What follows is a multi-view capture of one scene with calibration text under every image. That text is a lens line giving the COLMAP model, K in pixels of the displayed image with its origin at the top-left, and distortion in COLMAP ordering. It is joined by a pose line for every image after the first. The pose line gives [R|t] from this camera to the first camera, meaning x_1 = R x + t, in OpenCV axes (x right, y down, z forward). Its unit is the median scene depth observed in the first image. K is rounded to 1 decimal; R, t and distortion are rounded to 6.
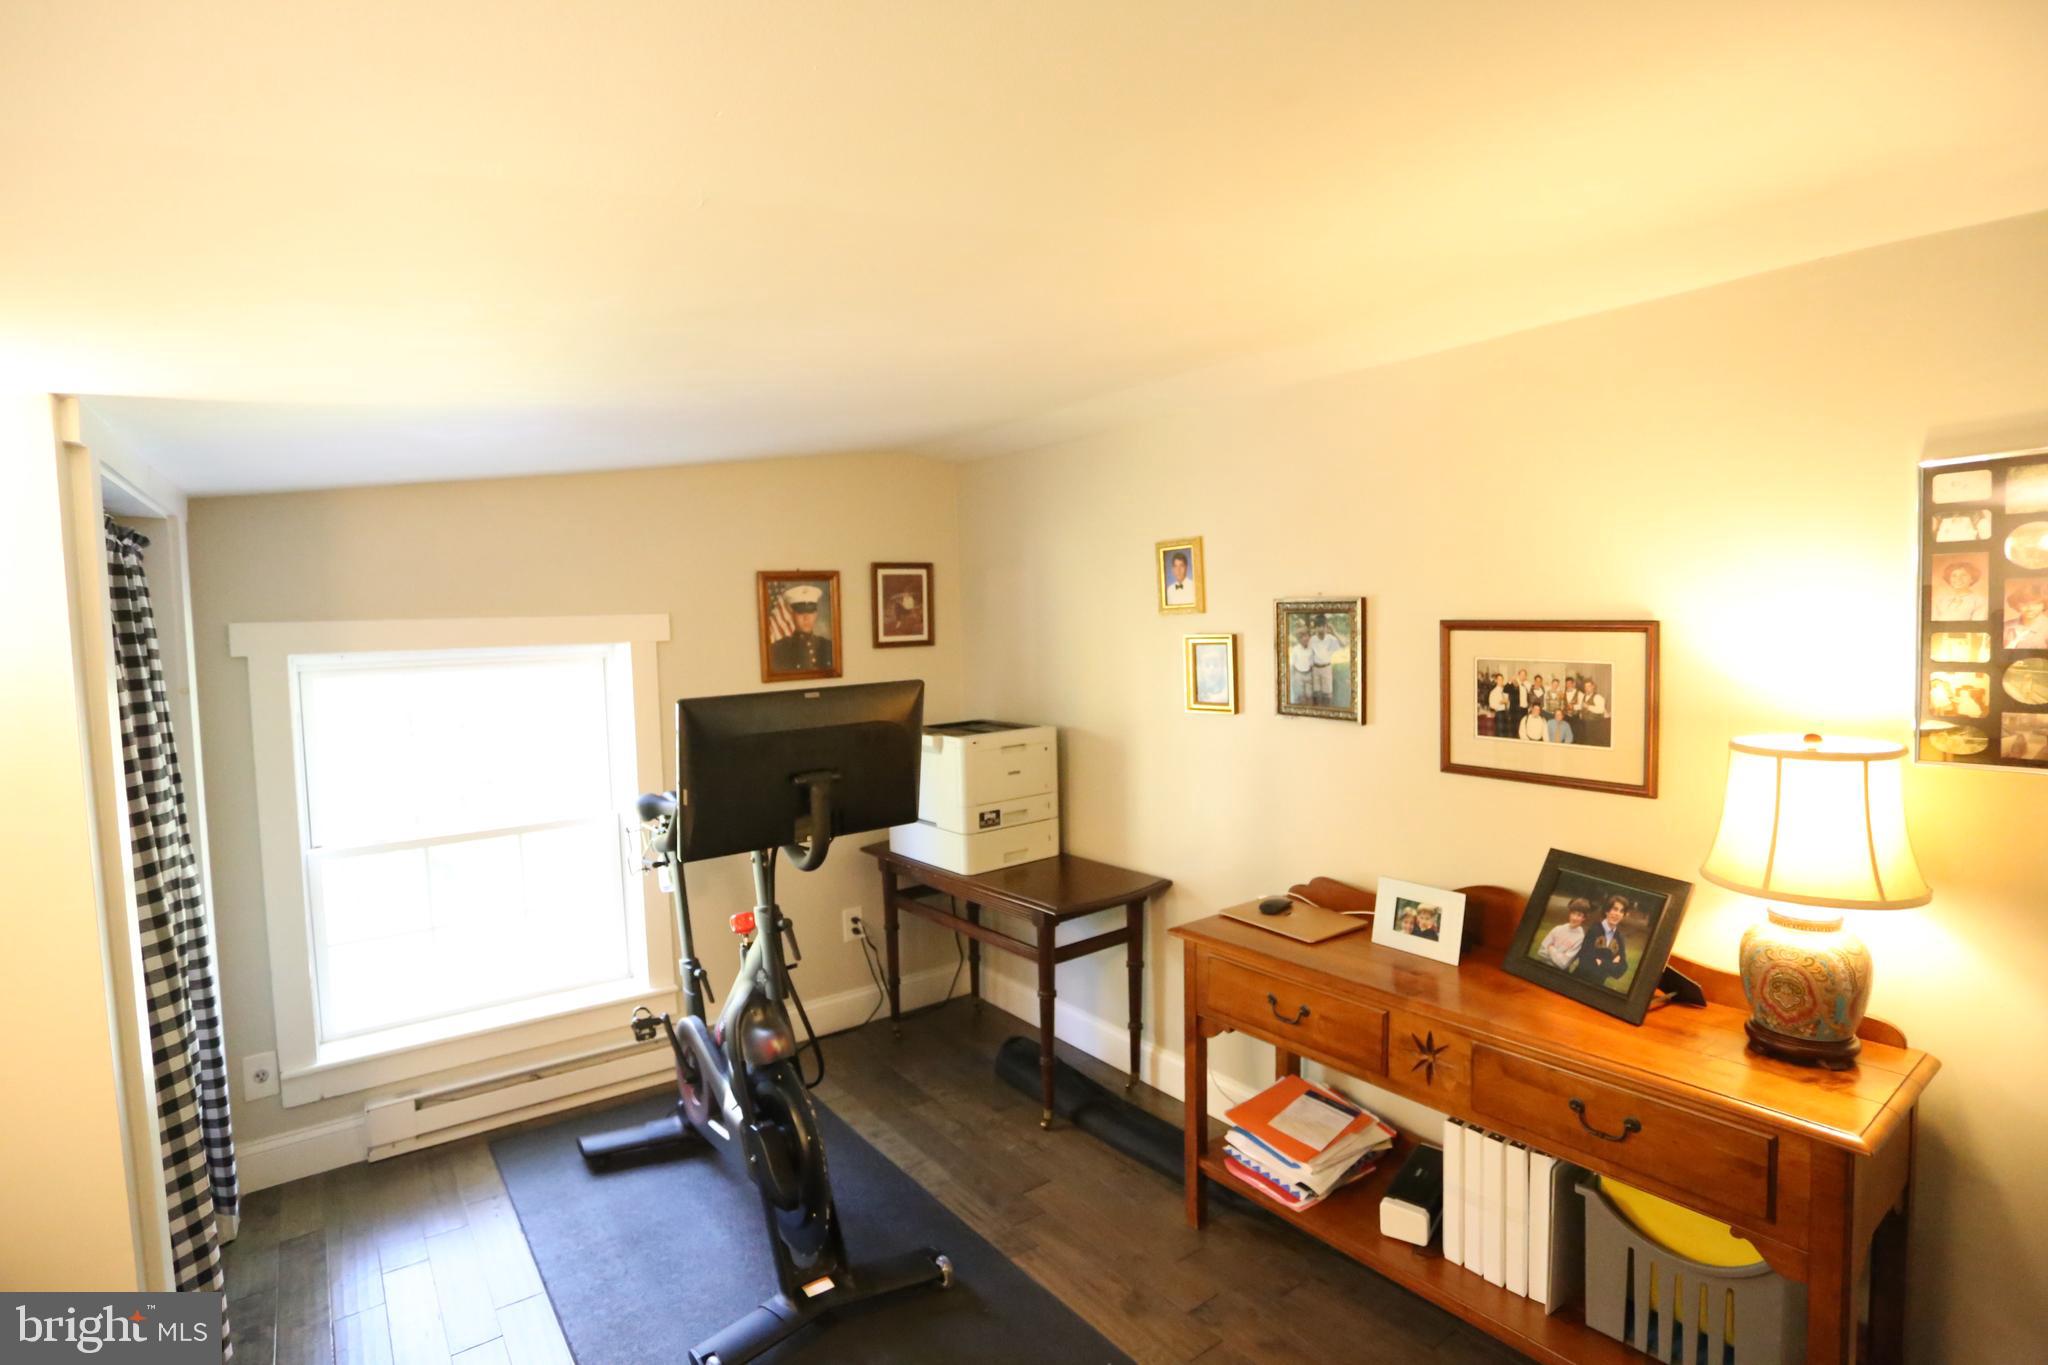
lens RADIAL K [[997.6, 0, 1017.1], [0, 997.6, 676.0], [0, 0, 1]] dist [-0.076502, 0.029490]
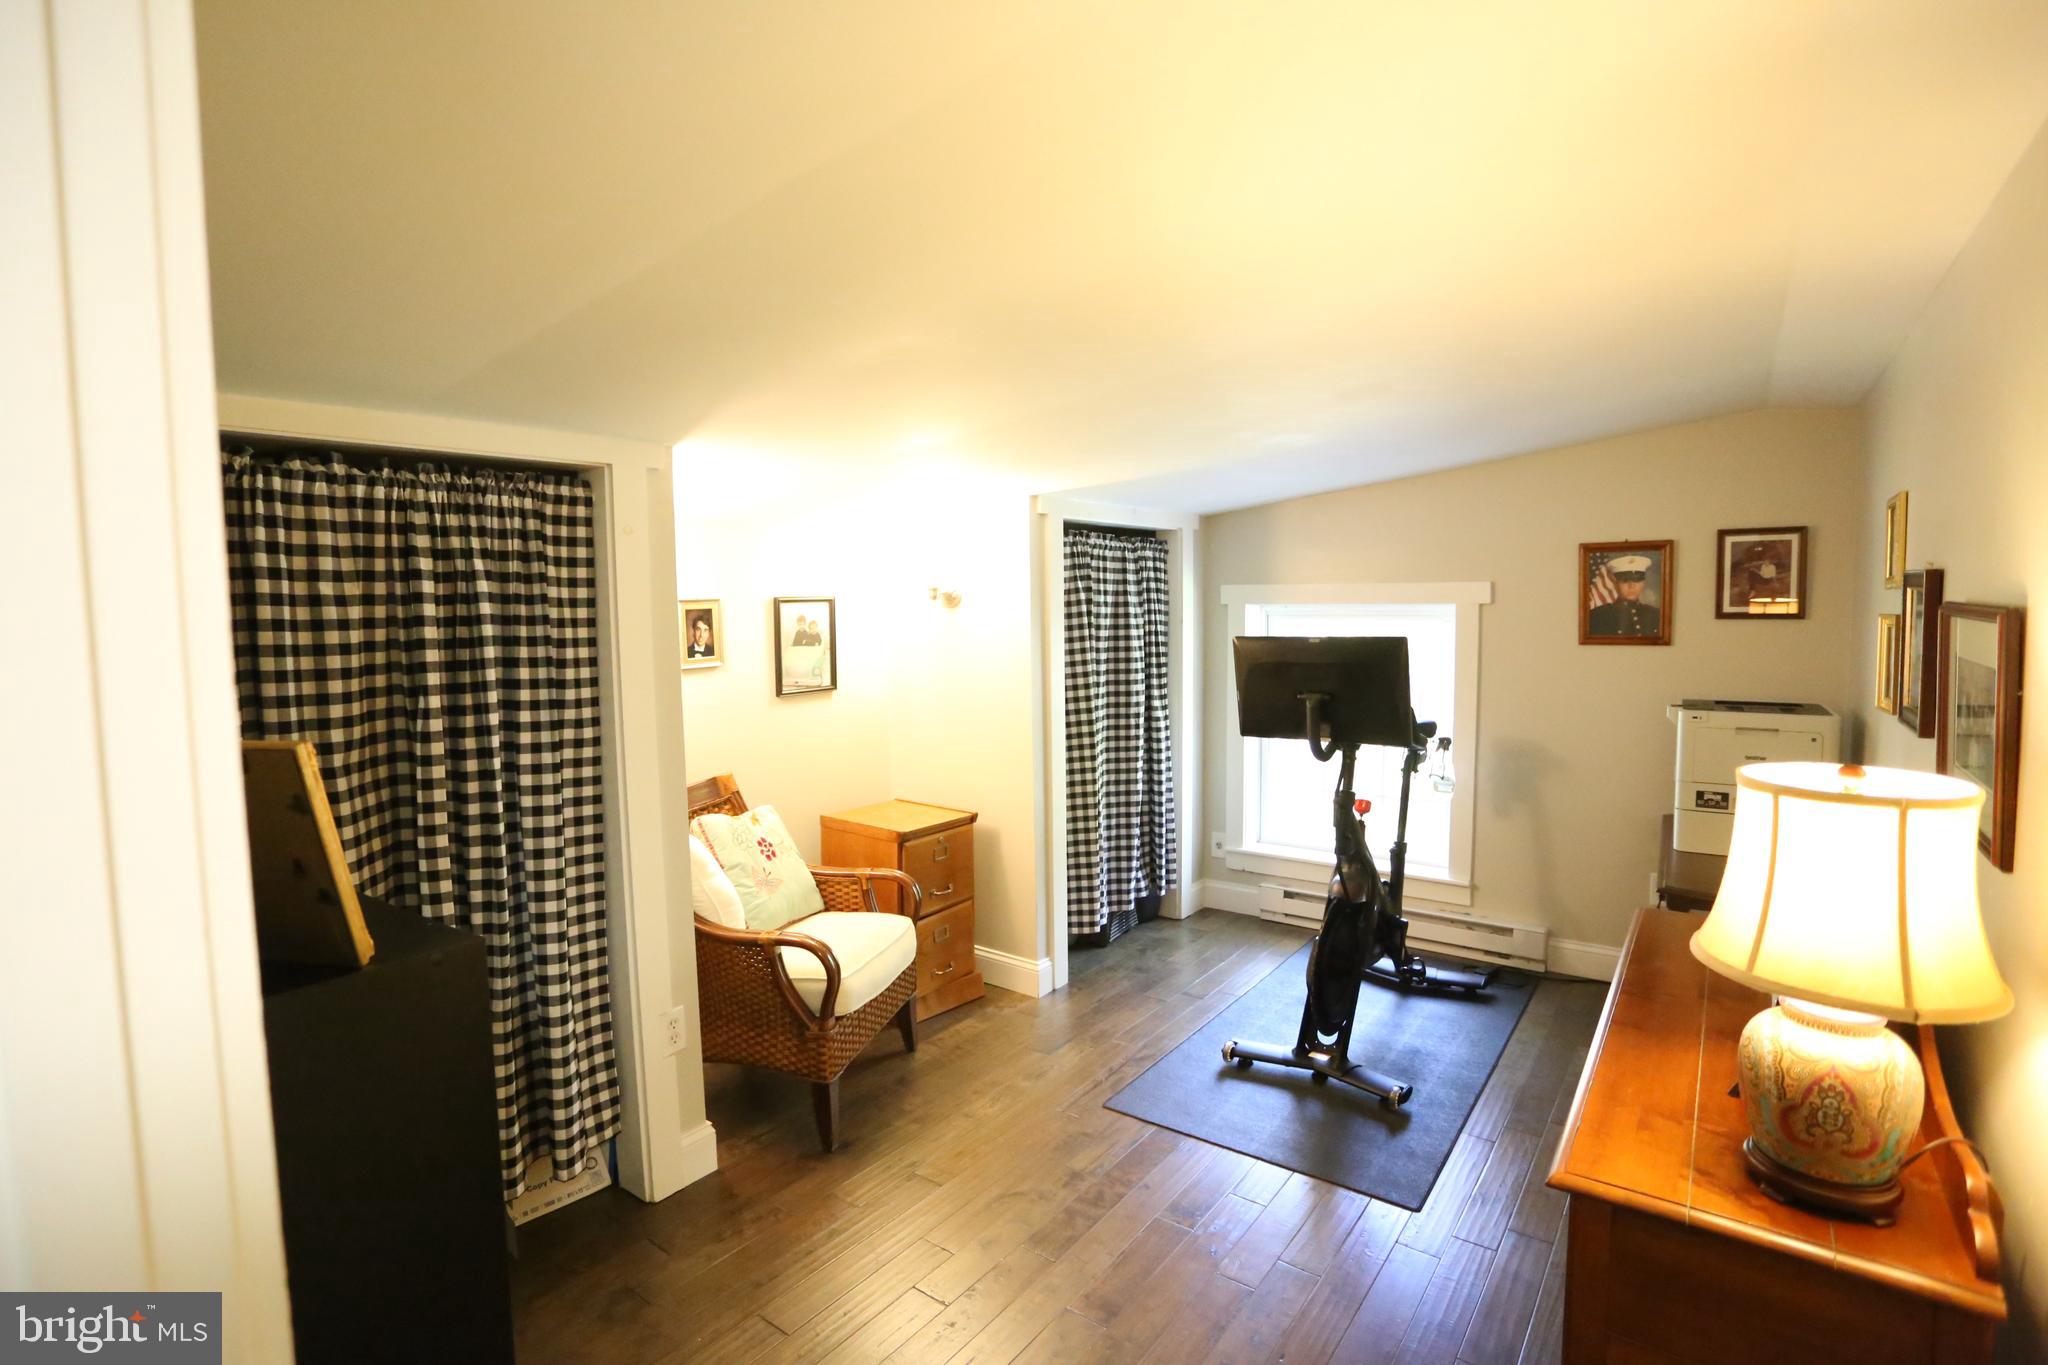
lens RADIAL K [[997.6, 0, 1017.1], [0, 997.6, 676.0], [0, 0, 1]] dist [-0.076502, 0.029490]
pose [[0.295703, 0.096896, -0.950353, 0.591229], [-0.051551, 0.995011, 0.085409, -0.018431], [0.953888, 0.023736, 0.299223, 0.073406]]
